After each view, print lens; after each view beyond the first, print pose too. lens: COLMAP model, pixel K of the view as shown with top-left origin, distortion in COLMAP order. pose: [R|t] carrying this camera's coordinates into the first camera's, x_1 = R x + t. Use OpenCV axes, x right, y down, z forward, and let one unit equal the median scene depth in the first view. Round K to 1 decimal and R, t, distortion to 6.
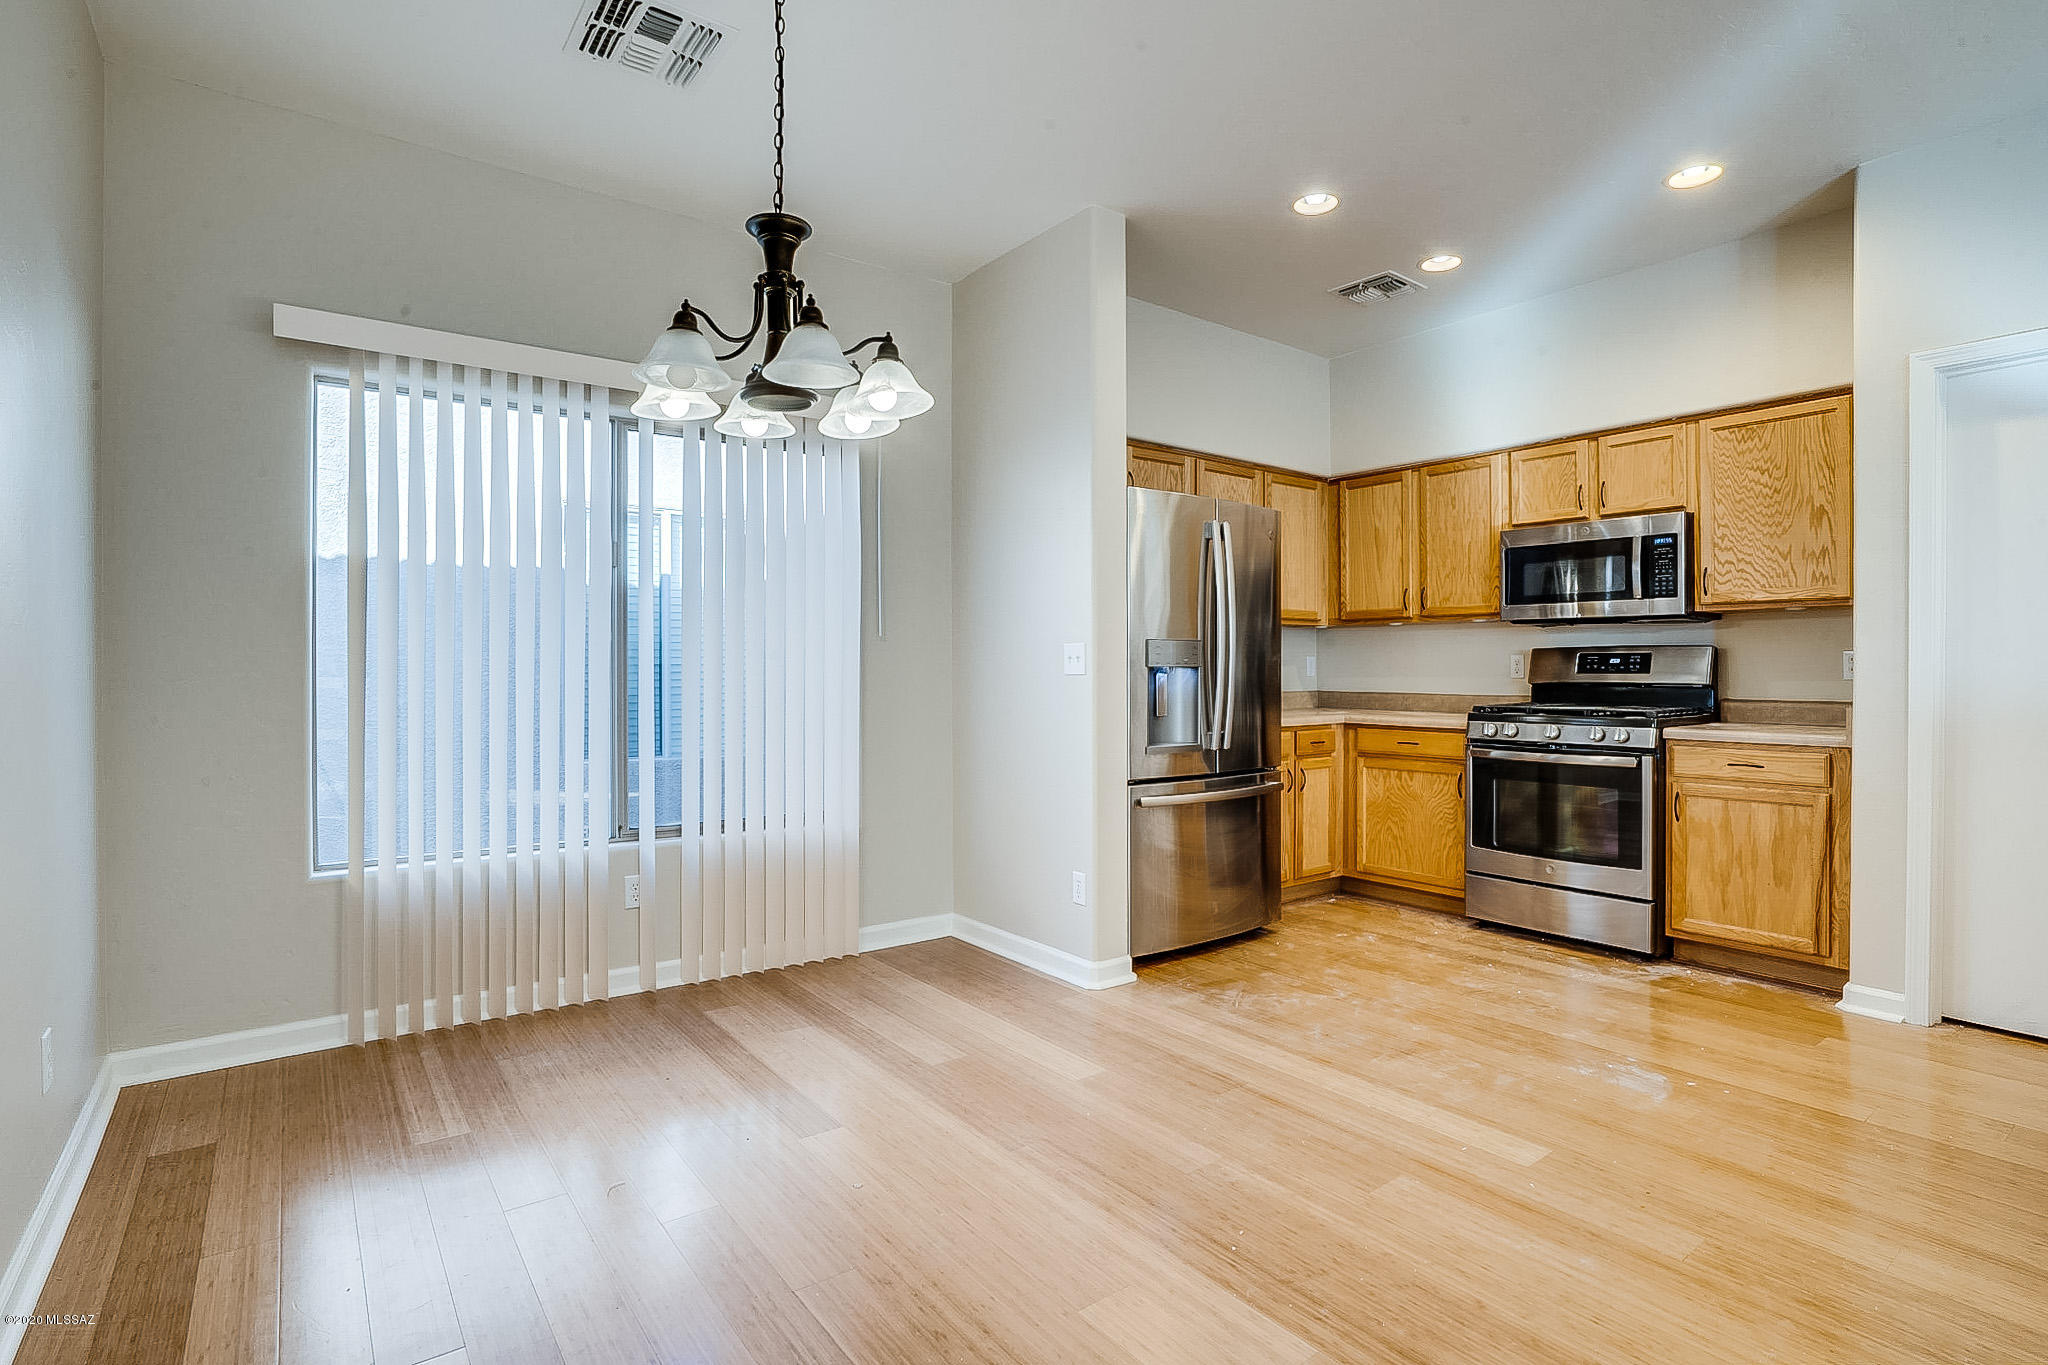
lens RADIAL K [[979.4, 0, 983.2], [0, 979.4, 667.9], [0, 0, 1]] dist [-0.040125, 0.006527]
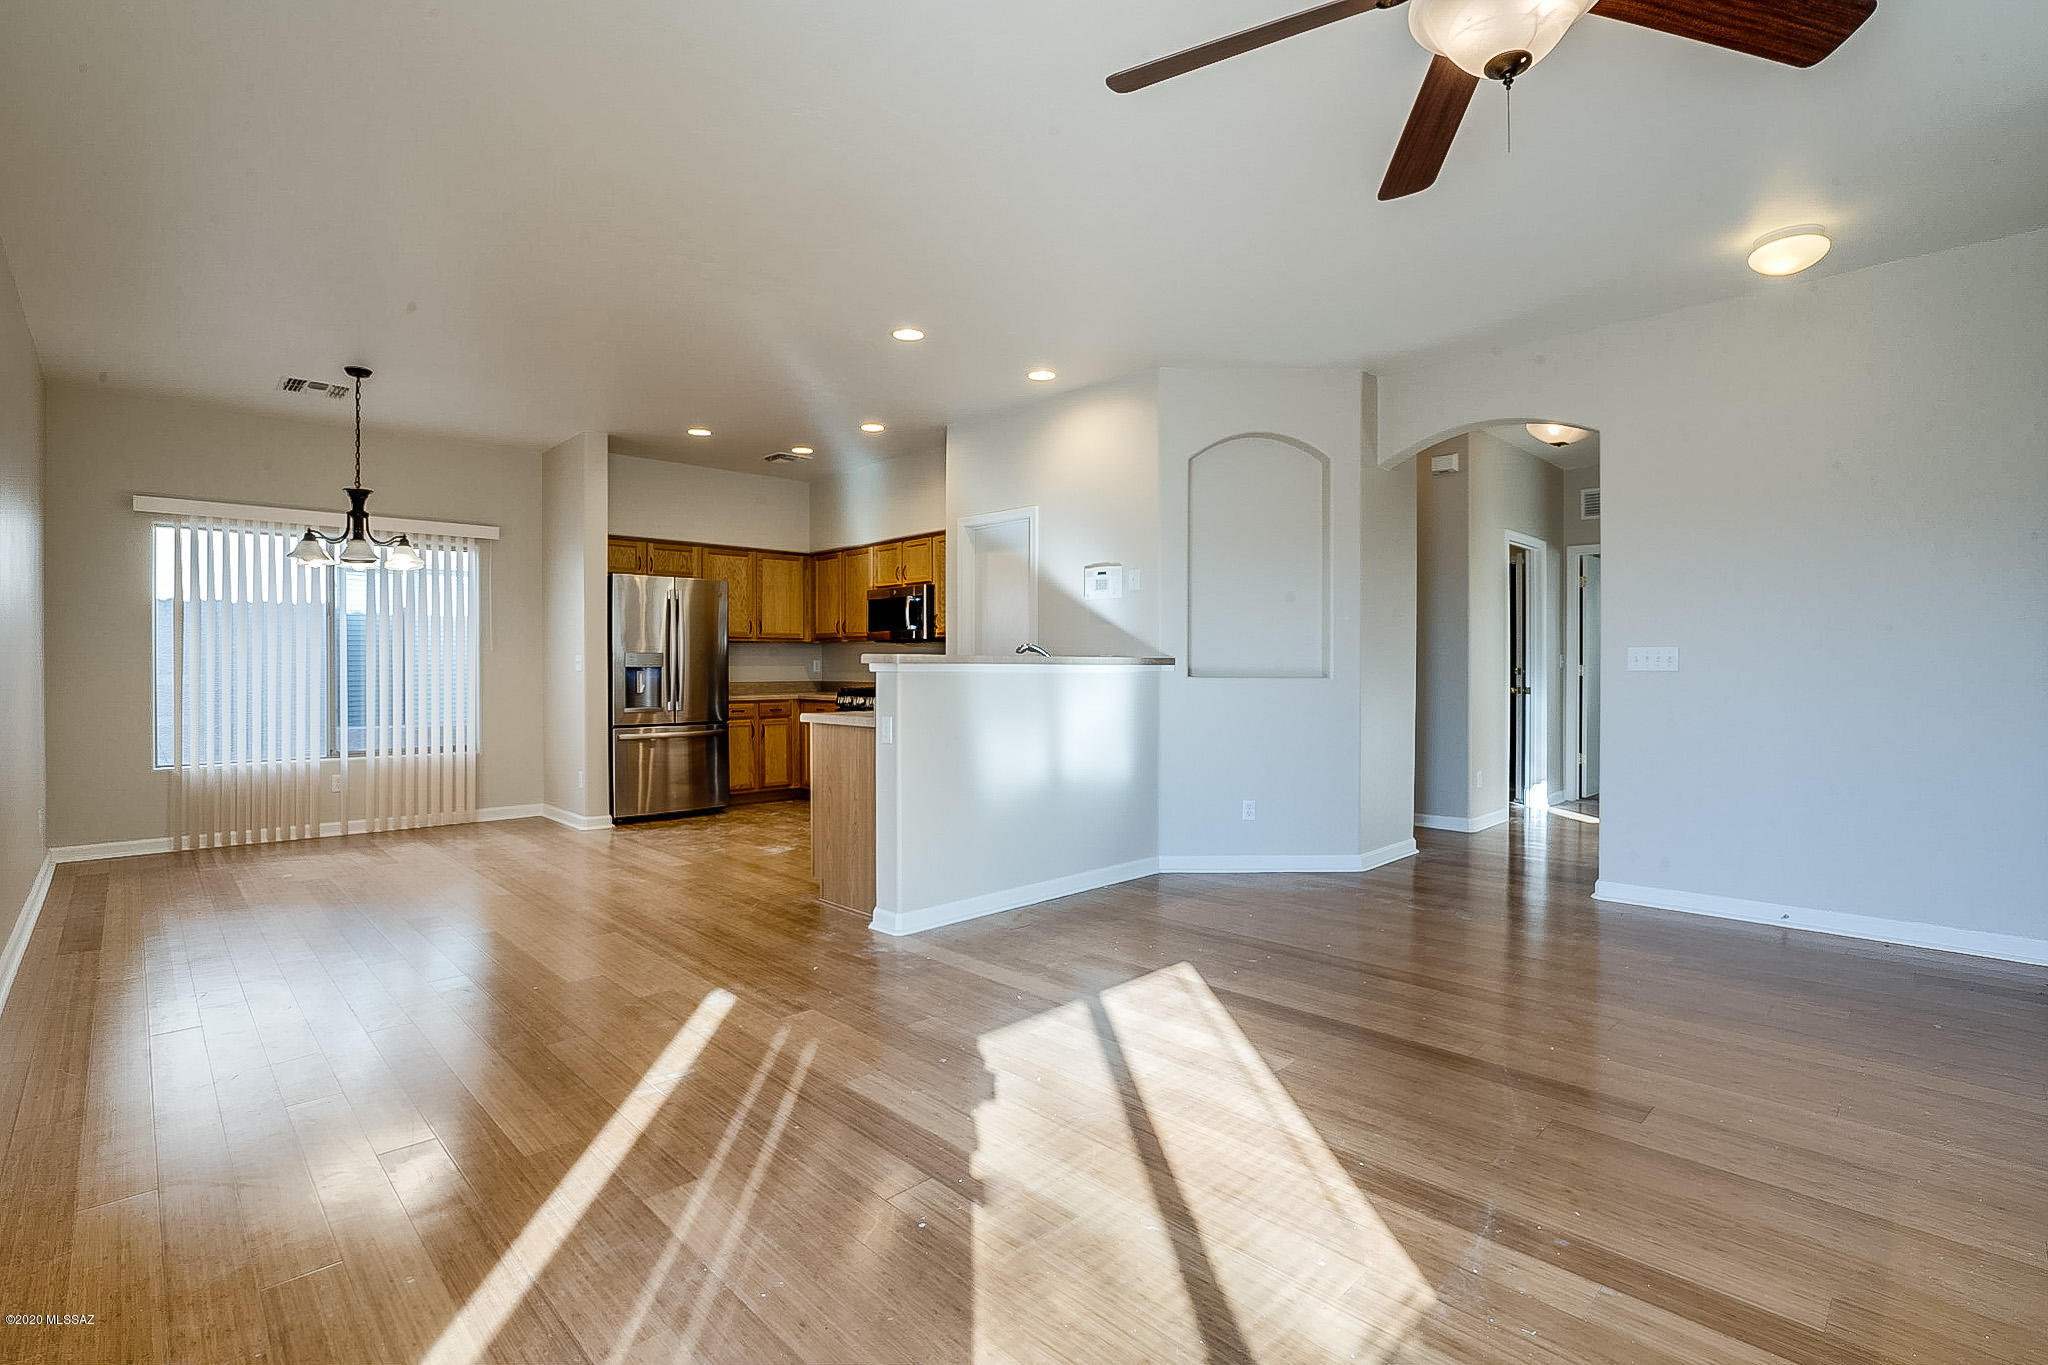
lens RADIAL K [[979.4, 0, 1016.7], [0, 979.4, 673.5], [0, 0, 1]] dist [-0.040125, 0.006527]
pose [[0.990217, 0.000599, 0.139536, 0.545767], [-0.001912, 0.999955, 0.009277, -0.005919], [-0.139525, -0.009453, 0.990173, -0.822334]]
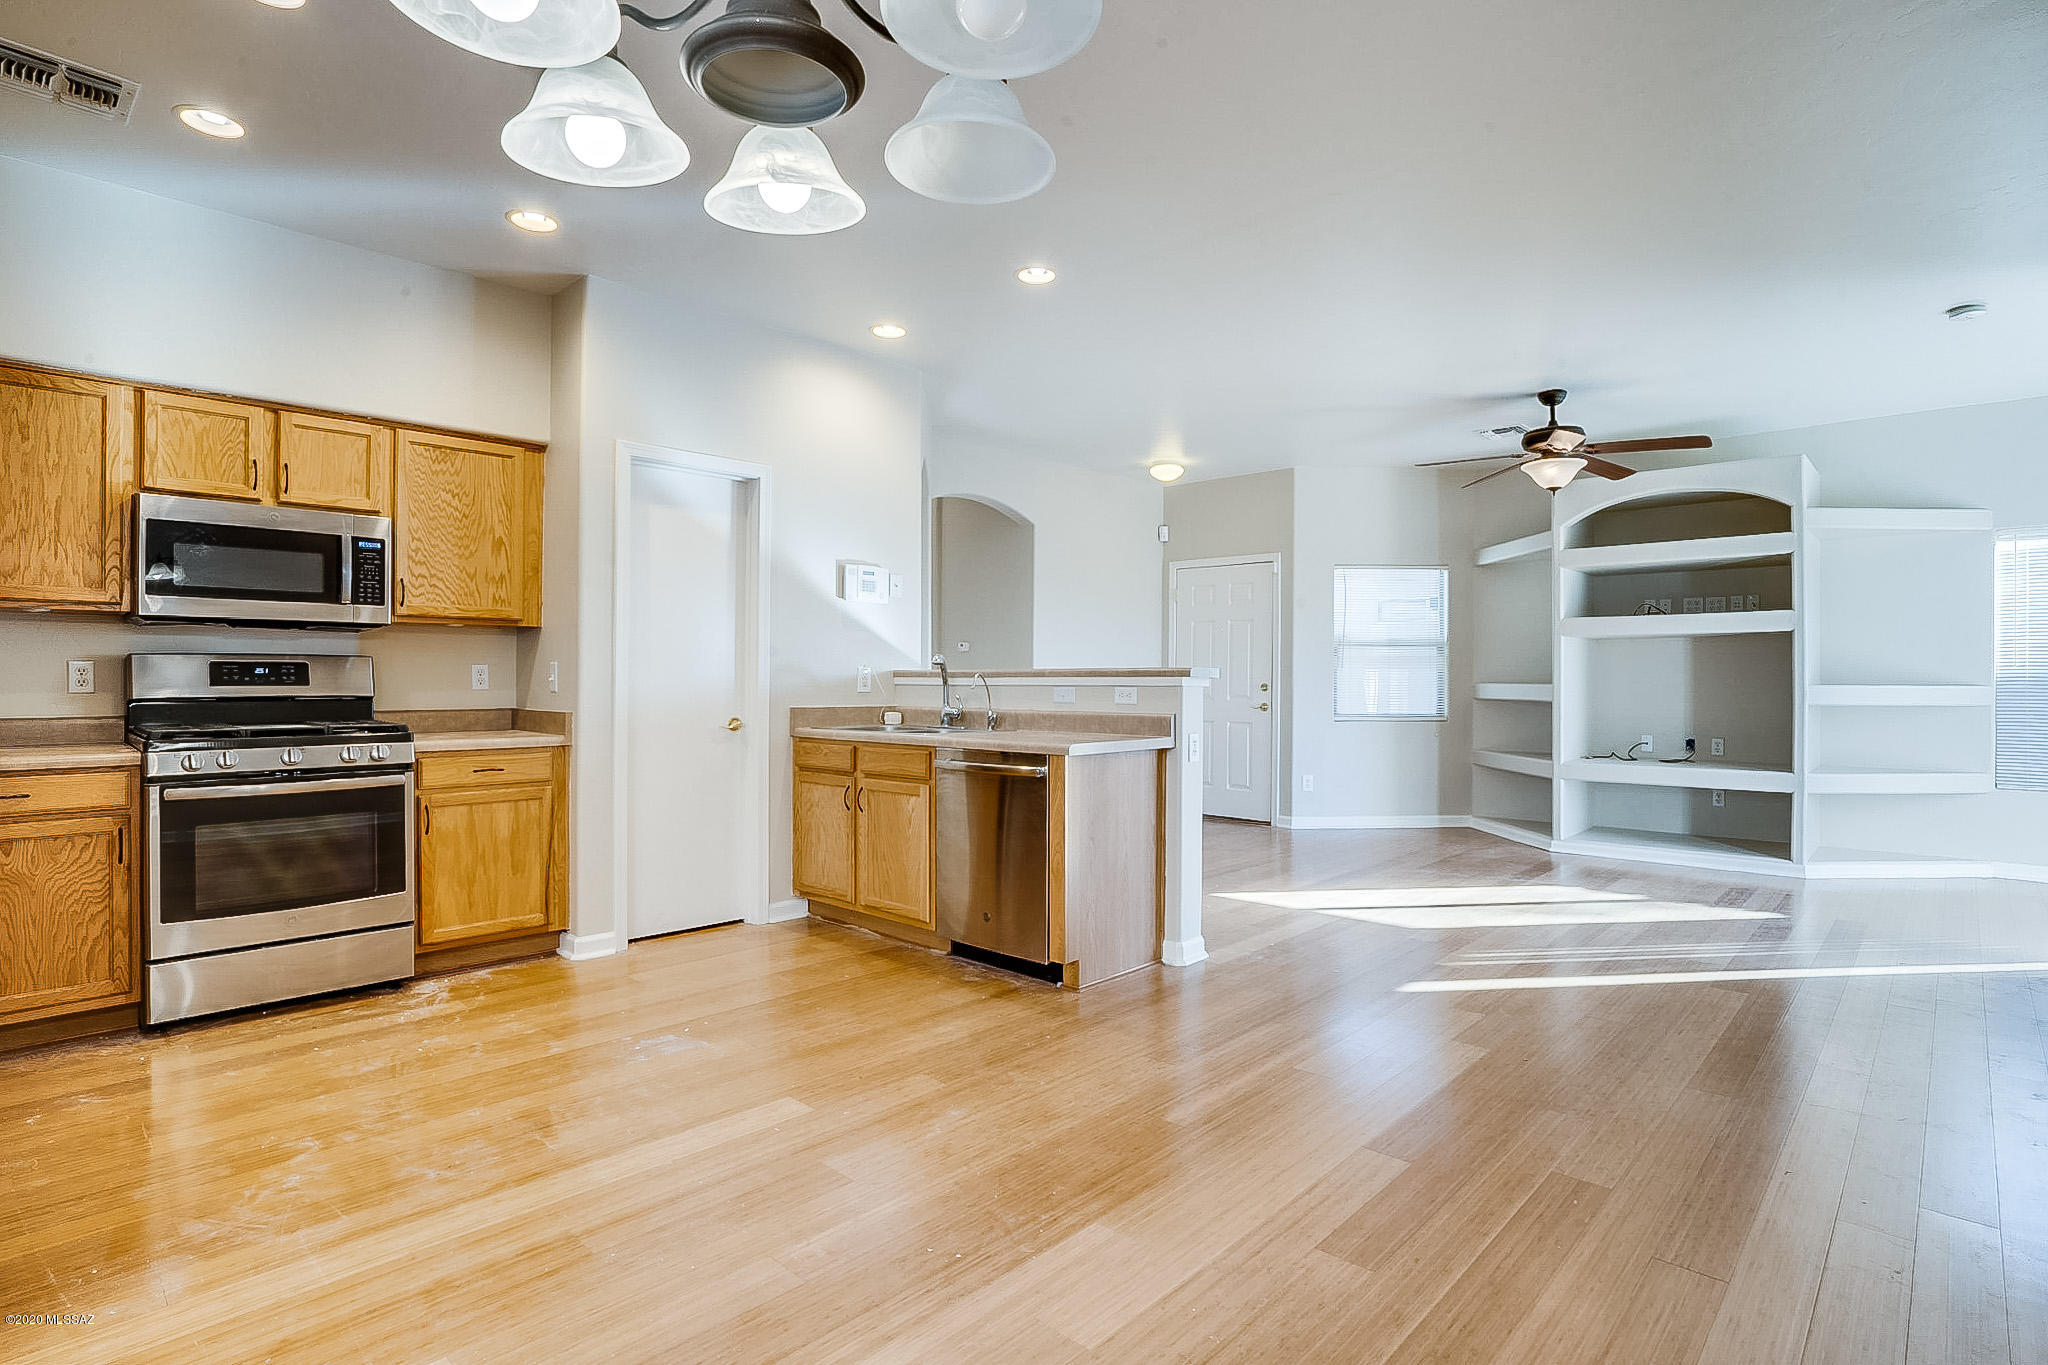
lens RADIAL K [[979.4, 0, 1069.1], [0, 979.4, 680.4], [0, 0, 1]] dist [-0.040125, 0.006527]
pose [[-0.198406, 0.000315, 0.980120, -0.410432], [-0.001937, 0.999998, -0.000713, 0.000549], [-0.980118, -0.002040, -0.198405, 0.592623]]
